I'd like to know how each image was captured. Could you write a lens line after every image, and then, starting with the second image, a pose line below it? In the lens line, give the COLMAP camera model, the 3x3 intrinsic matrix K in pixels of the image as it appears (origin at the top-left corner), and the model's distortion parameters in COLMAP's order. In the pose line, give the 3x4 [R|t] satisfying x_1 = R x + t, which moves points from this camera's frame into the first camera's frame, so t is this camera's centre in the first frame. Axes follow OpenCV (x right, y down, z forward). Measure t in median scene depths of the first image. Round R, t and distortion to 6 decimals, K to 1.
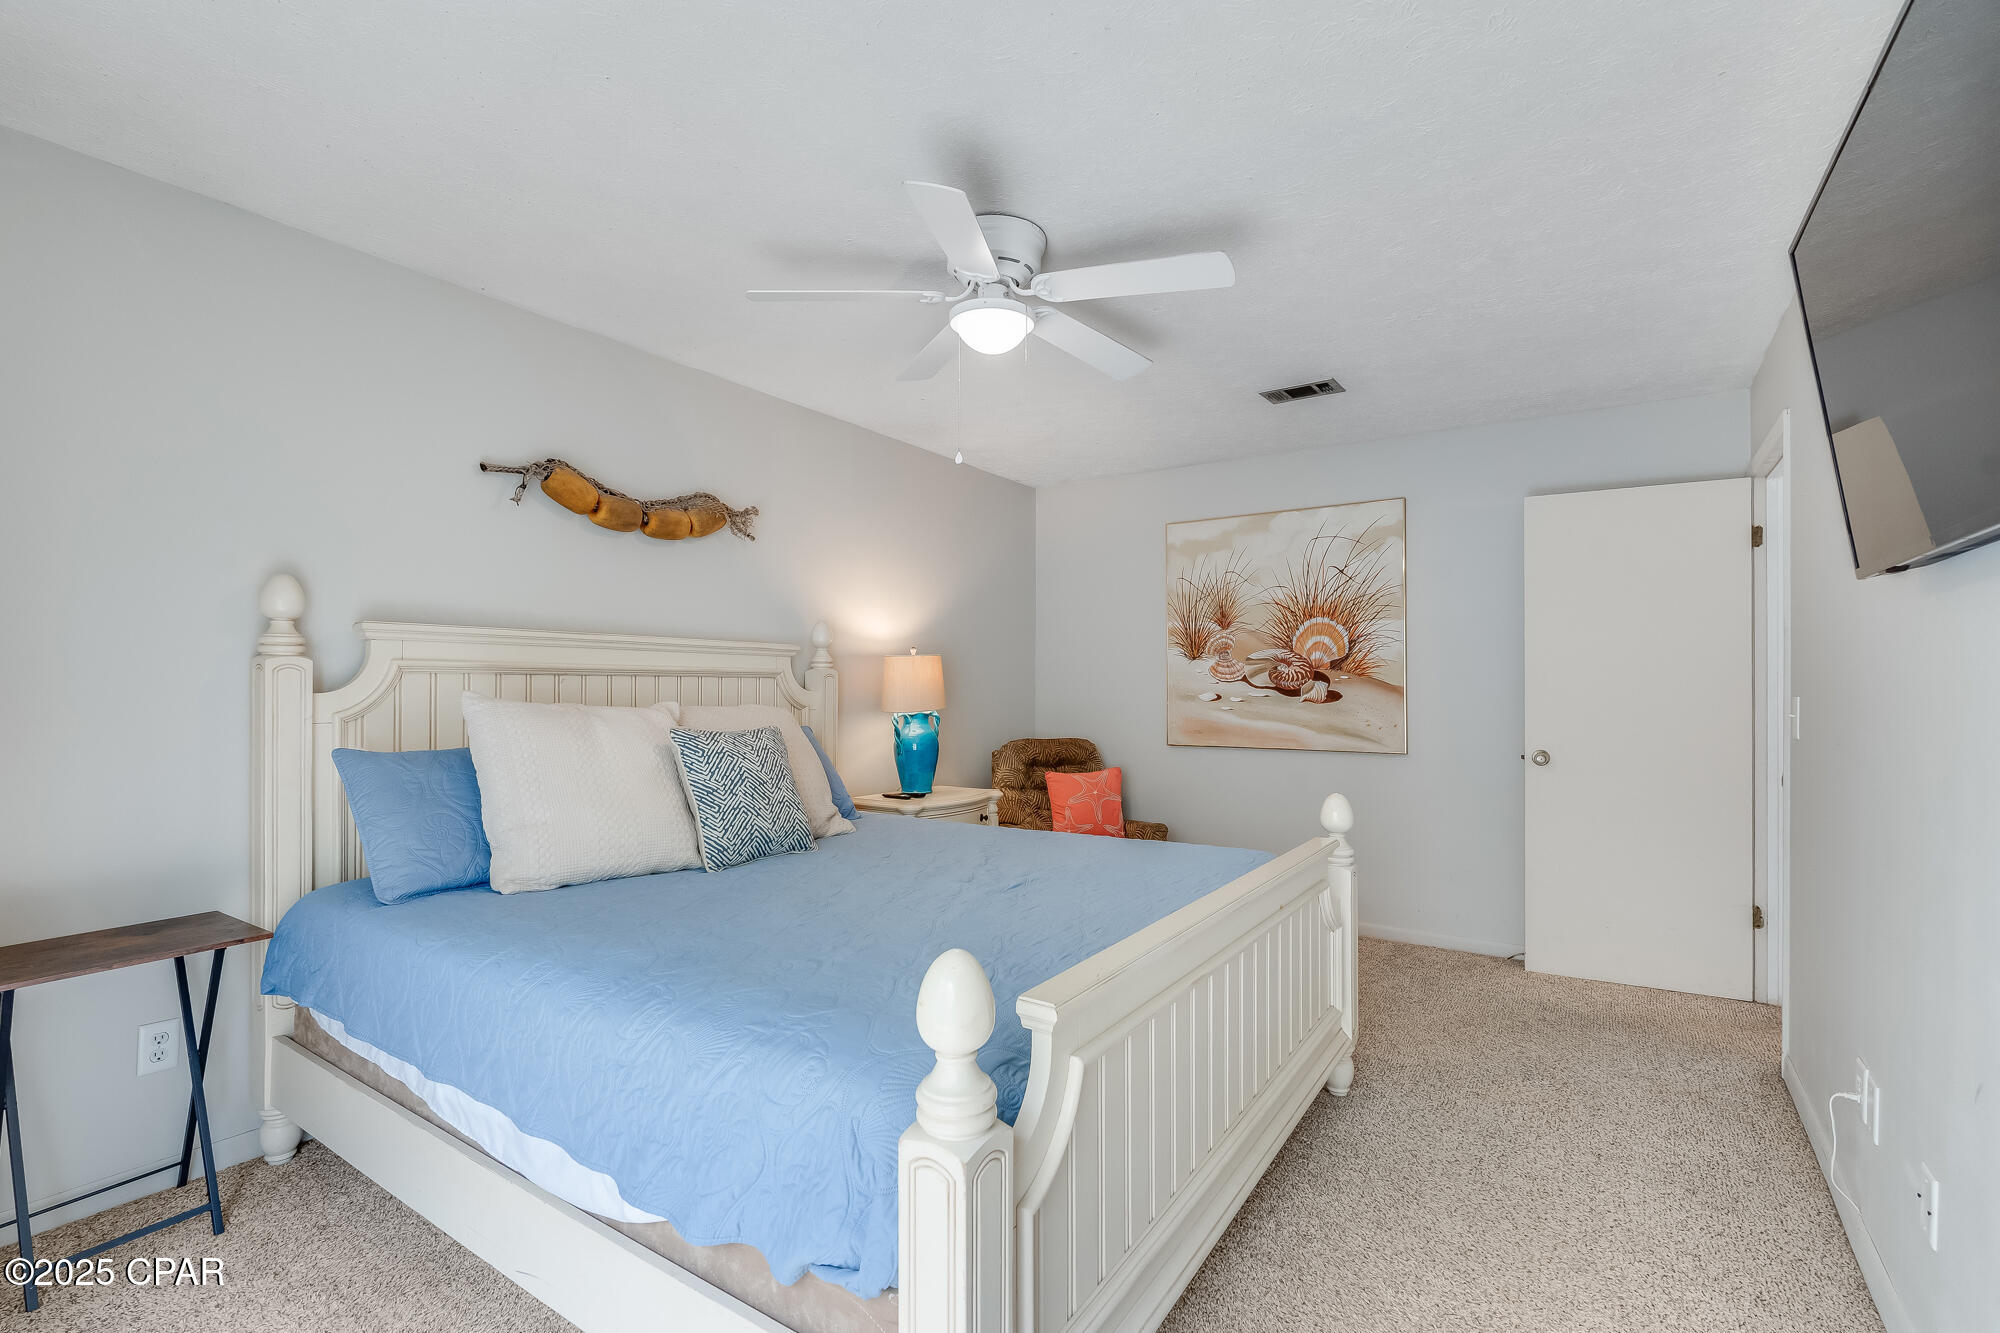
lens RADIAL K [[893.5, 0, 987.9], [0, 893.5, 688.6], [0, 0, 1]] dist [-0.000263, -0.000089]
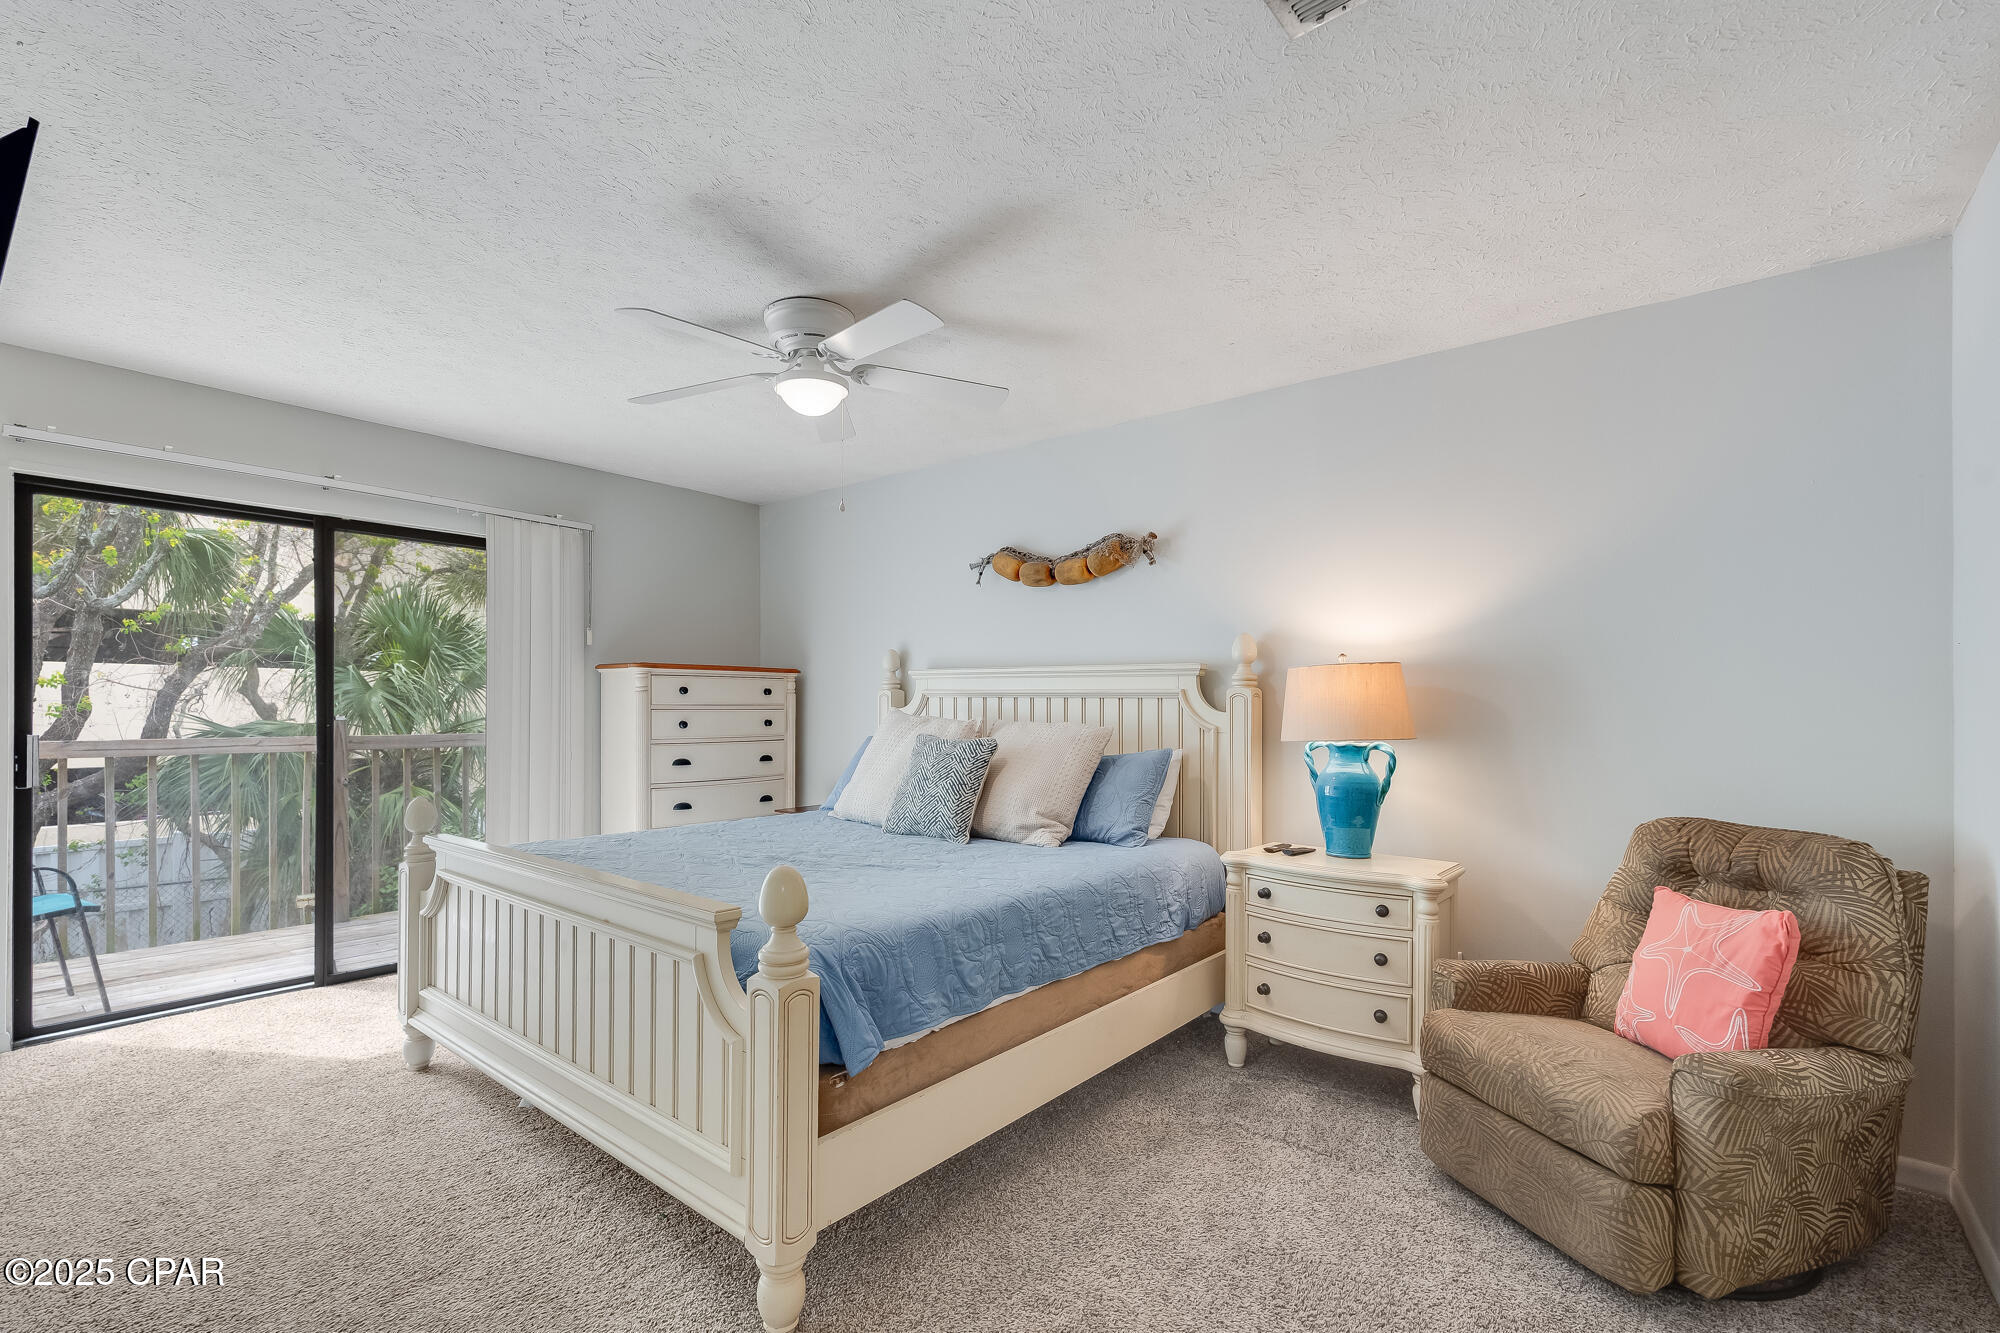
lens RADIAL K [[893.5, 0, 987.9], [0, 893.5, 688.6], [0, 0, 1]] dist [-0.000263, -0.000089]
pose [[-0.096527, -0.014172, -0.995229, 1.533369], [-0.010058, 0.999861, -0.013262, -0.013892], [0.995280, 0.008729, -0.096656, 1.801983]]
